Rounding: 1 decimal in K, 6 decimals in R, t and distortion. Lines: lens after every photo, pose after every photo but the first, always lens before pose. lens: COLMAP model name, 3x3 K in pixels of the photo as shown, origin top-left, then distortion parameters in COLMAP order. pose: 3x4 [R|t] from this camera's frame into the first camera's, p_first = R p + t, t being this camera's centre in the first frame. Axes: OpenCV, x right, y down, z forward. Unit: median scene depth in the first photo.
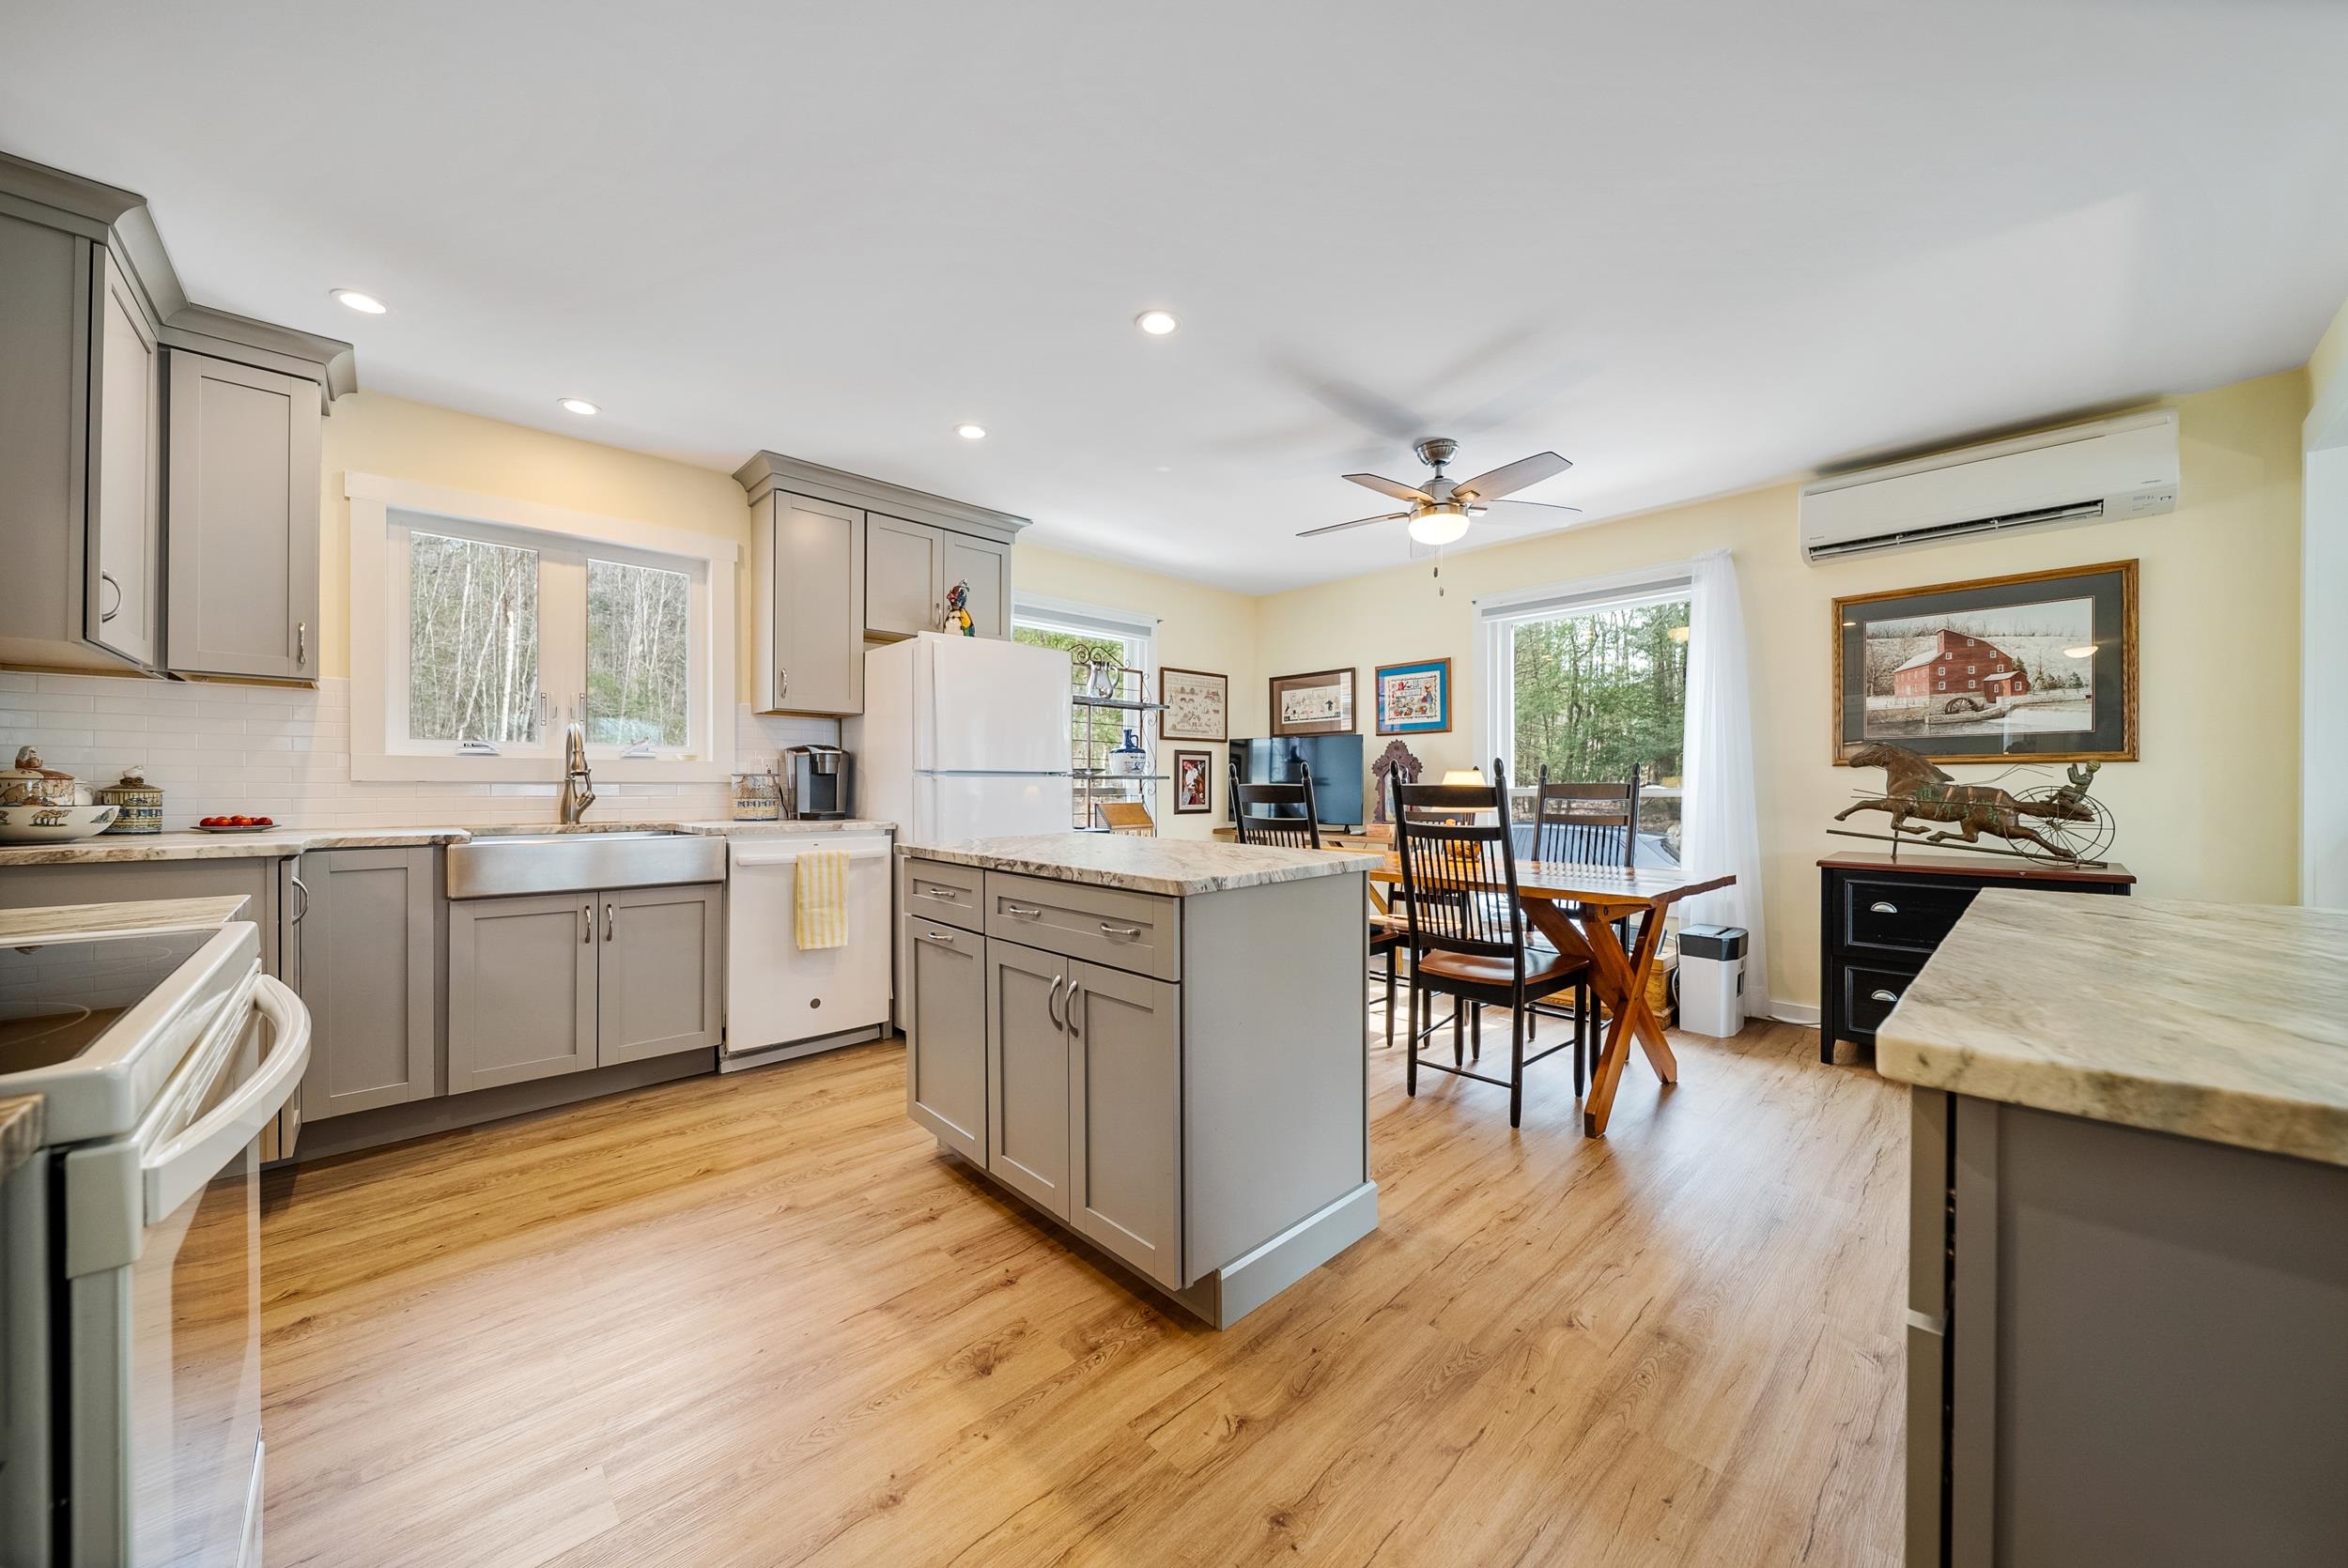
lens RADIAL K [[837.6, 0, 1175.0], [0, 837.6, 787.5], [0, 0, 1]] dist [-0.000084, -0.000311]
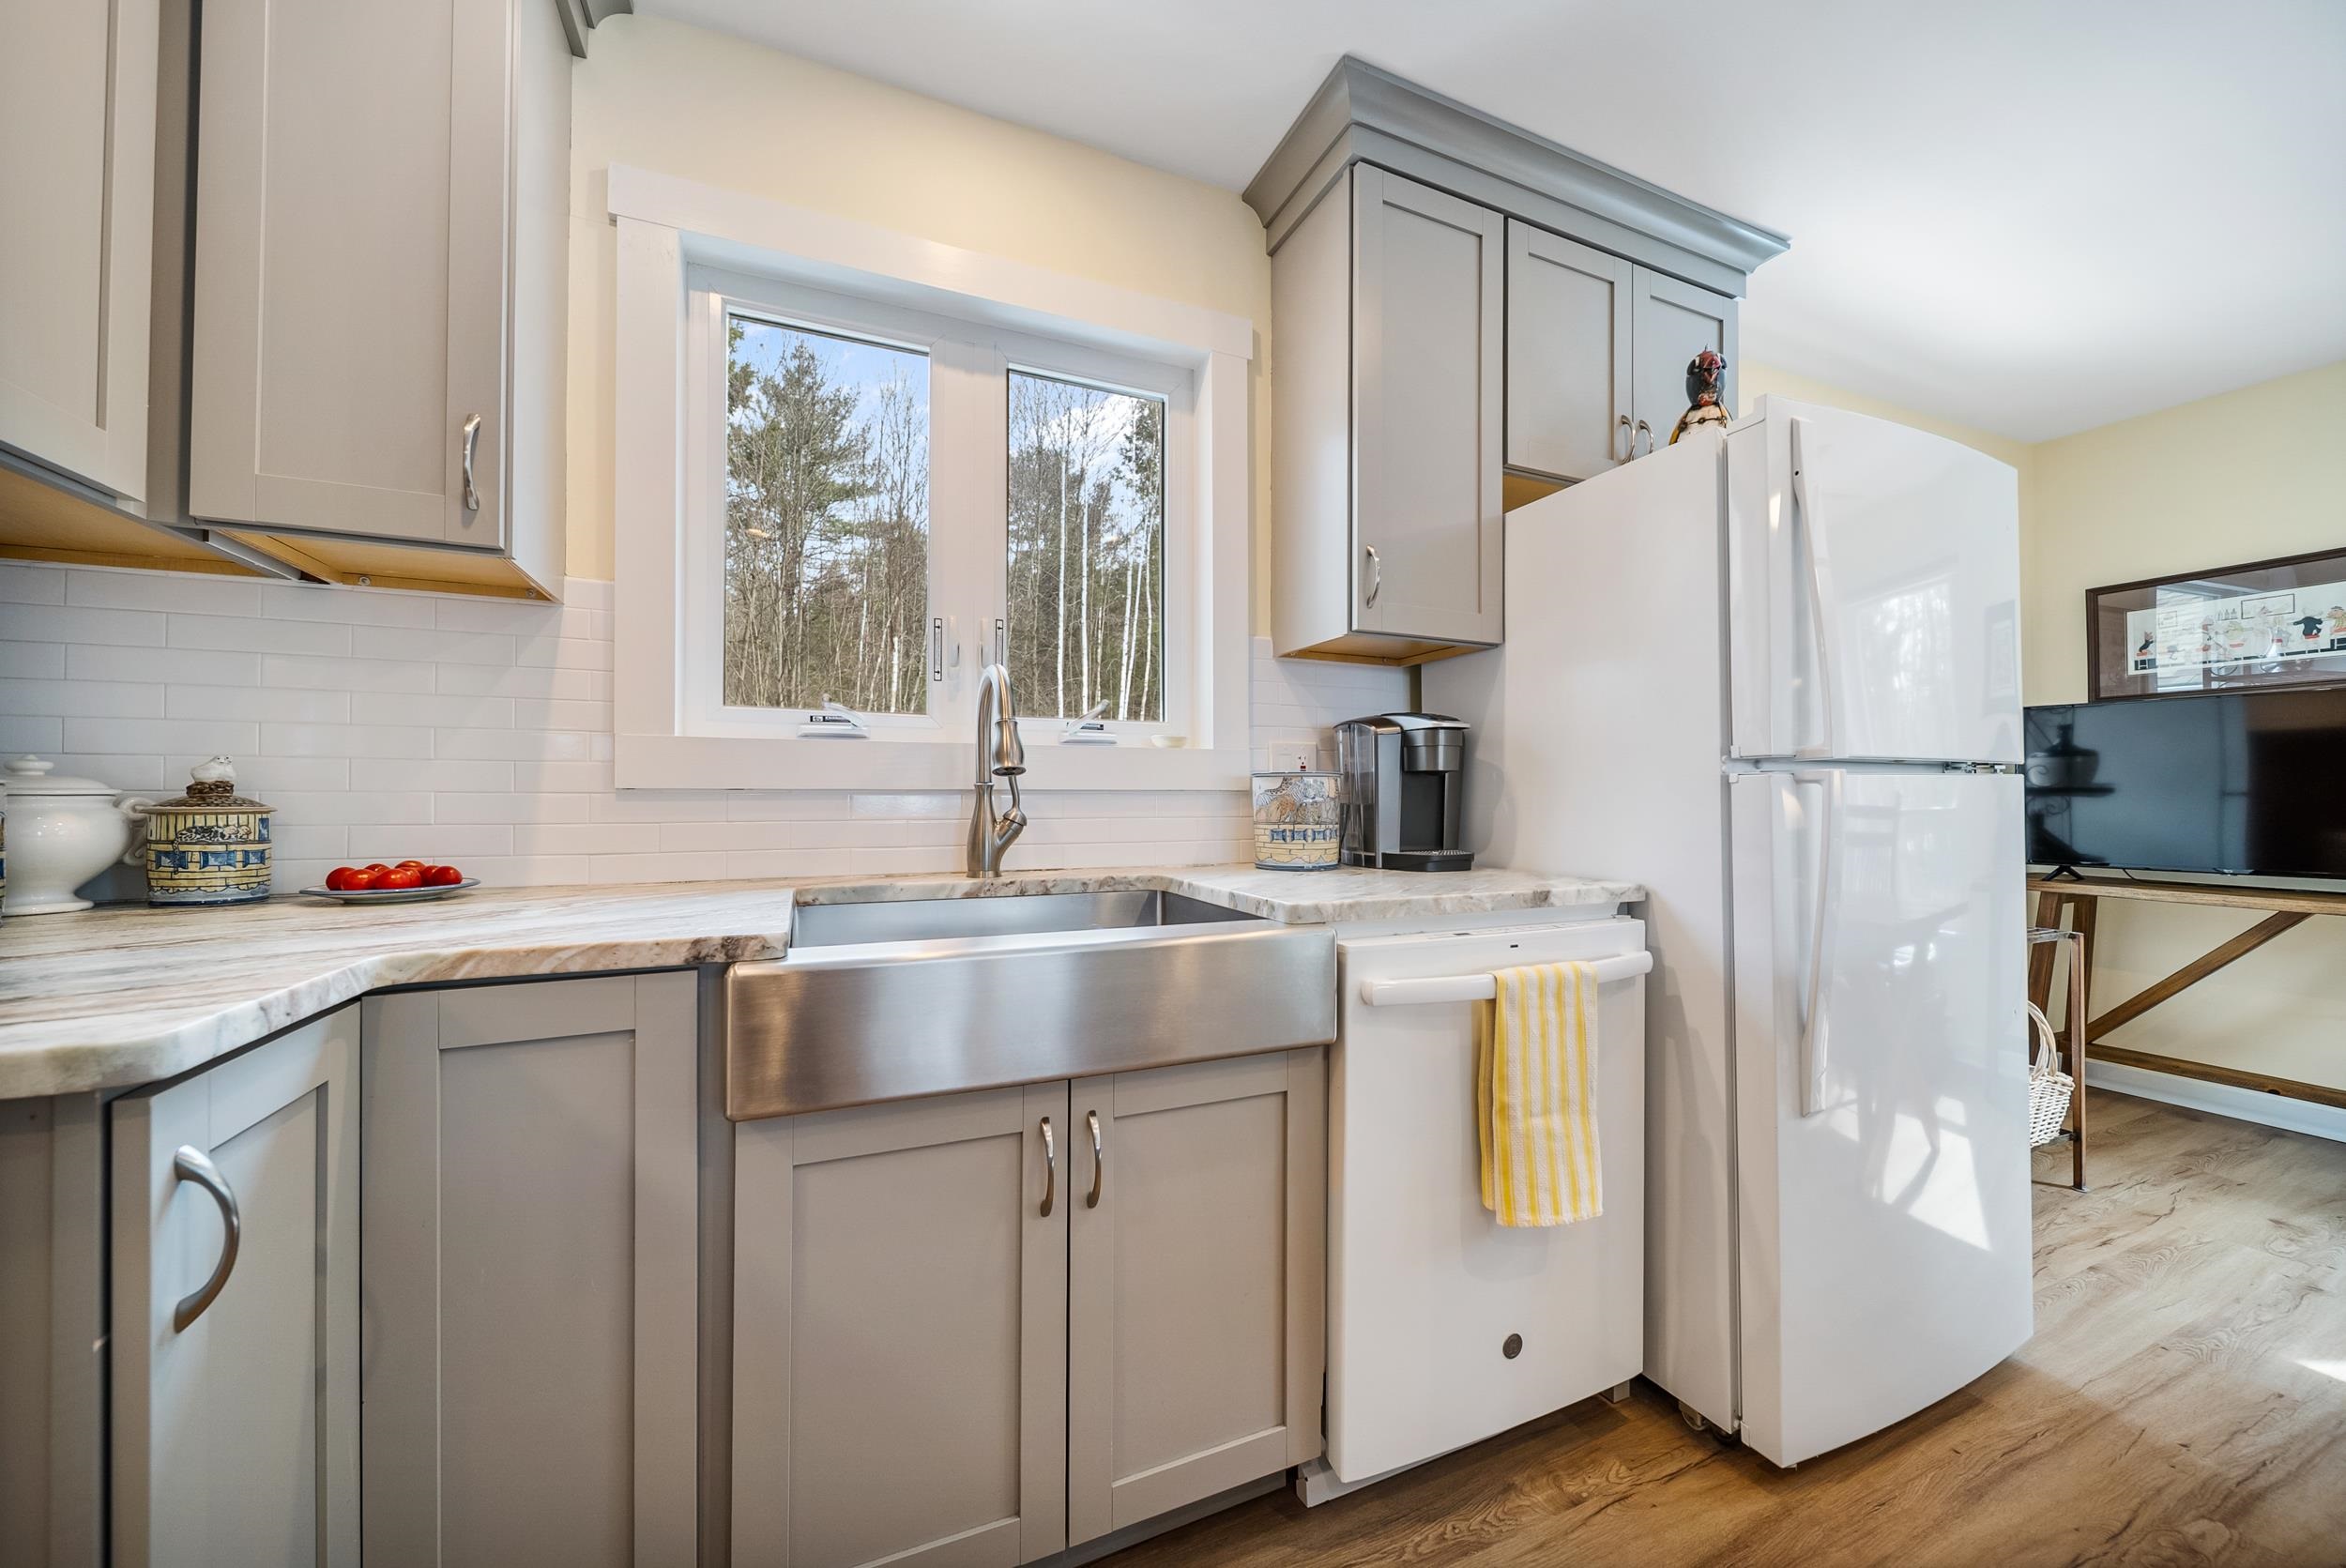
lens RADIAL K [[846.6, 0, 1173.2], [0, 846.6, 791.4], [0, 0, 1]] dist [-0.002701, -0.000635]
pose [[0.938129, -0.002022, -0.346279, -0.462837], [-0.000042, 0.999982, -0.005953, -0.002869], [0.346285, 0.005600, 0.938113, 0.594370]]
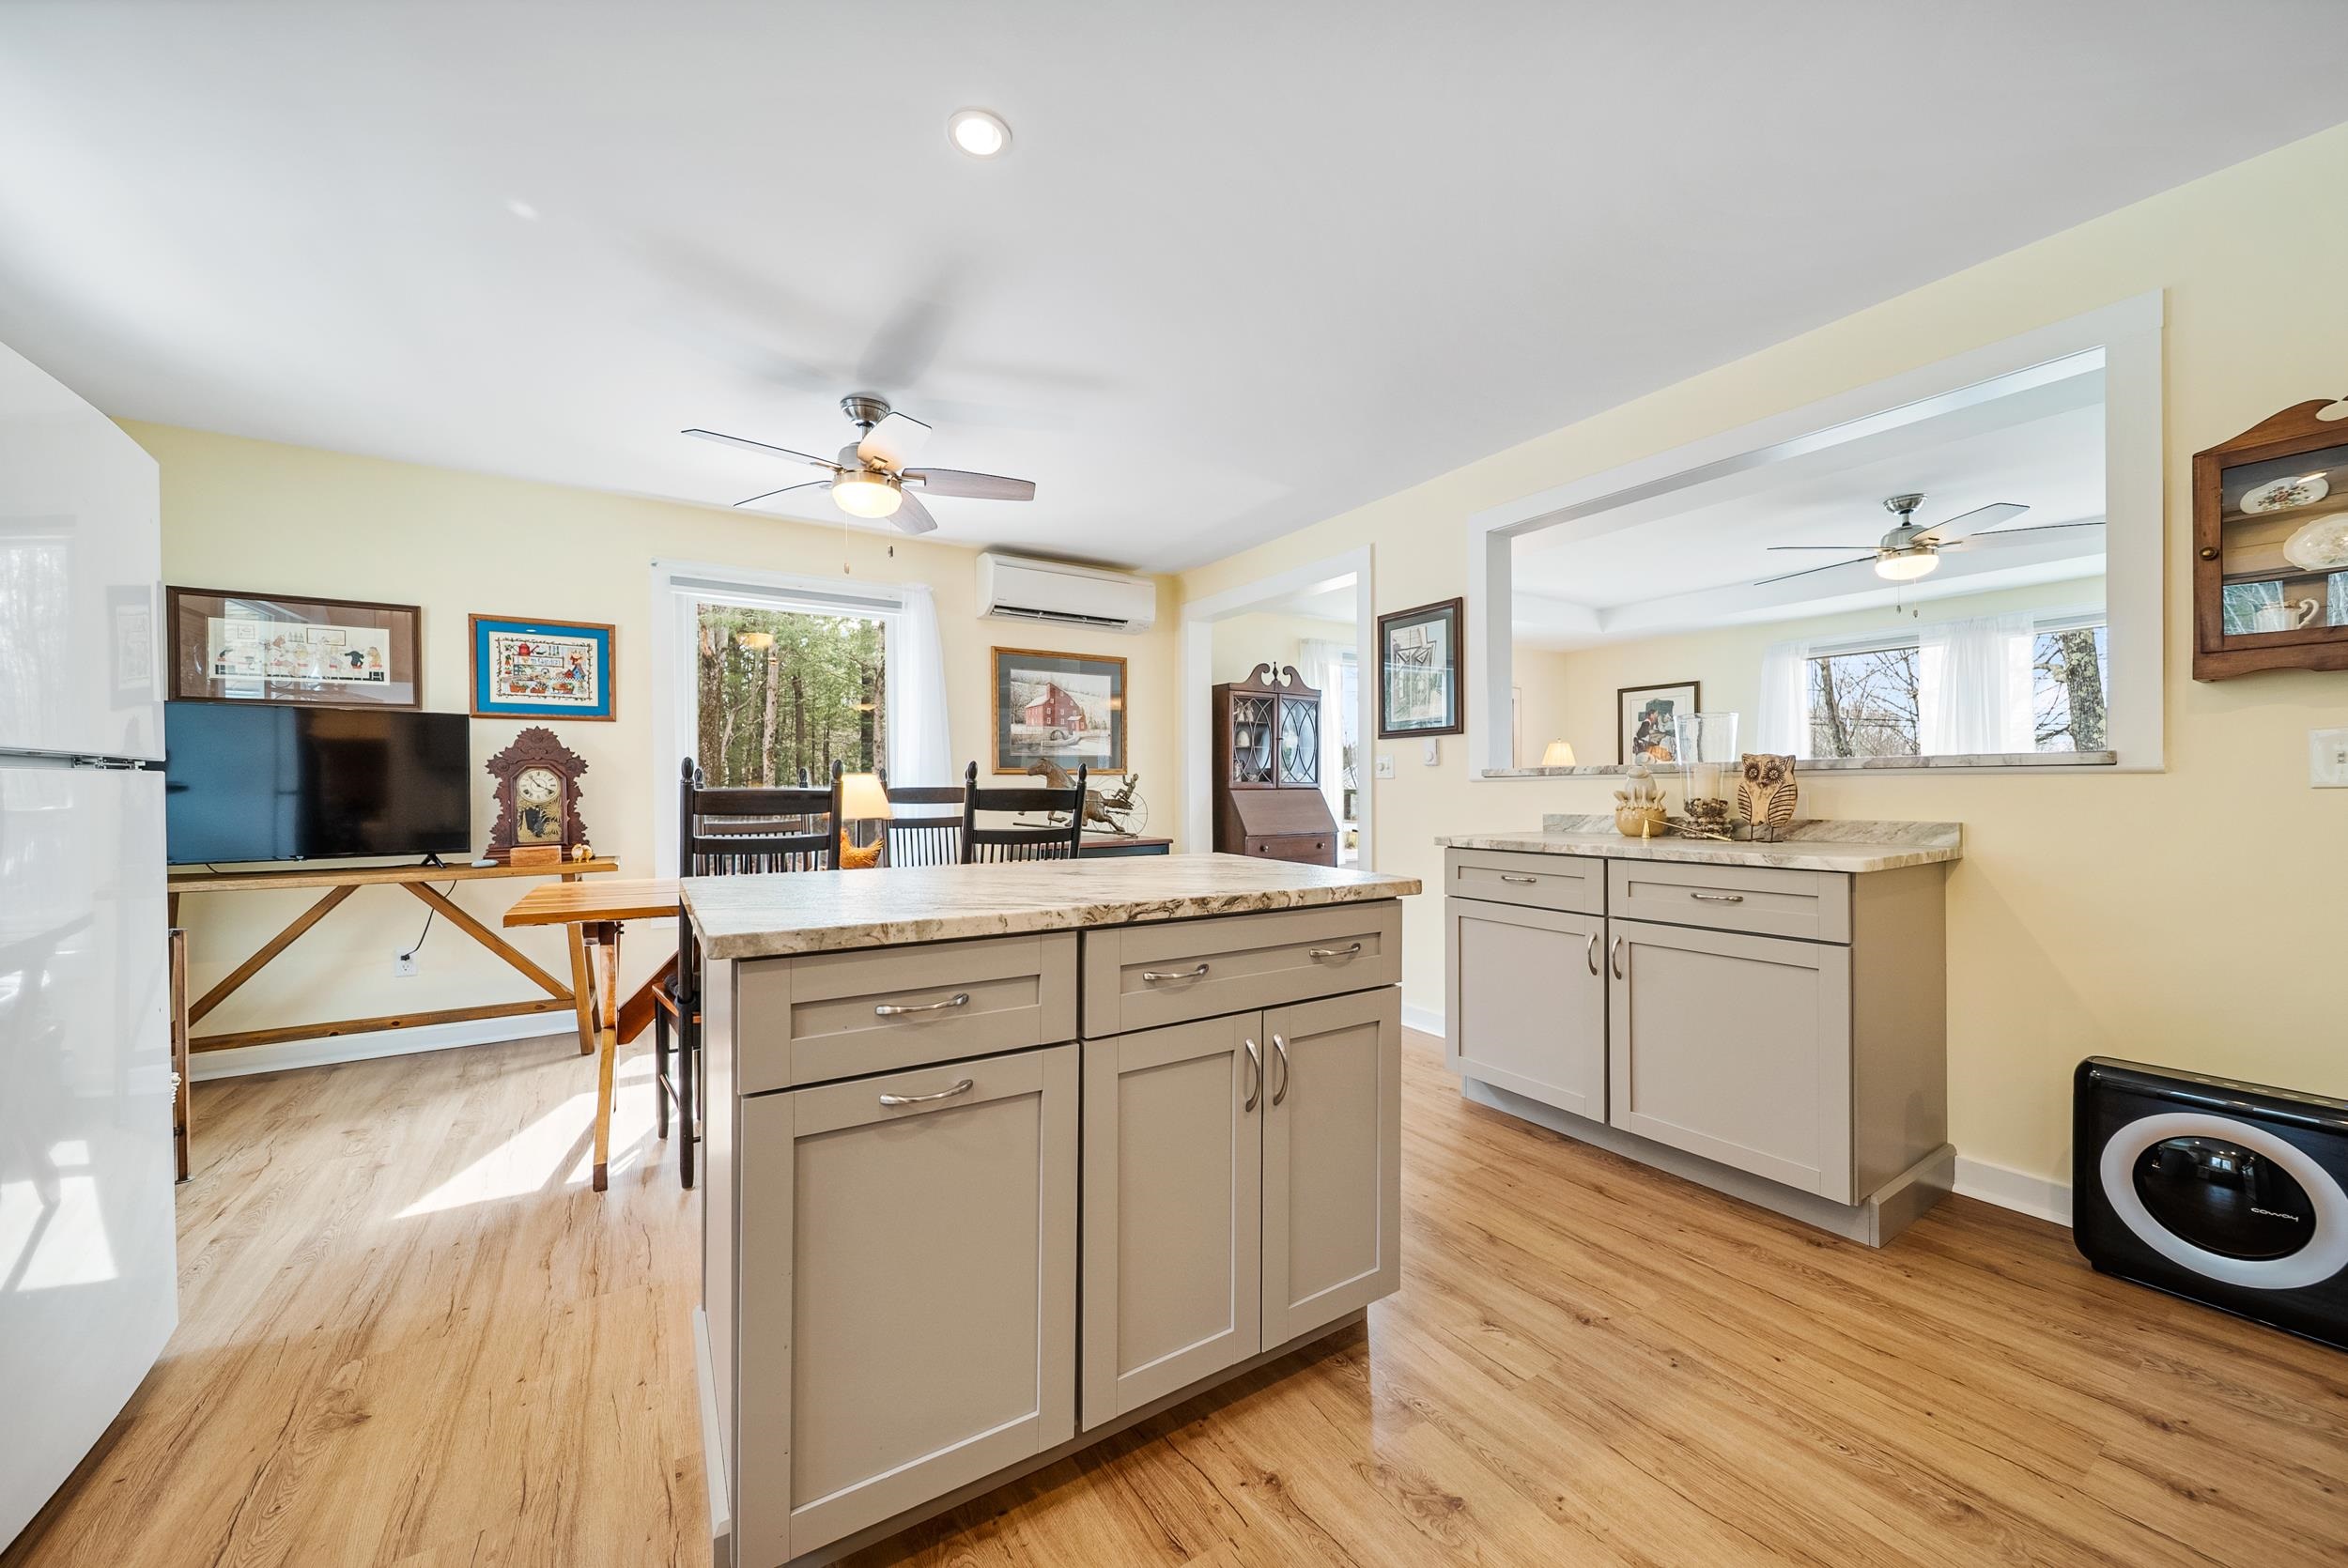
lens RADIAL K [[847.2, 0, 1174.2], [0, 847.2, 791.4], [0, 0, 1]] dist [-0.002701, -0.000635]
pose [[0.190471, -0.004210, 0.981684, -0.541972], [0.007025, 0.999971, 0.002925, -0.001092], [-0.981668, 0.006339, 0.190495, 0.553452]]
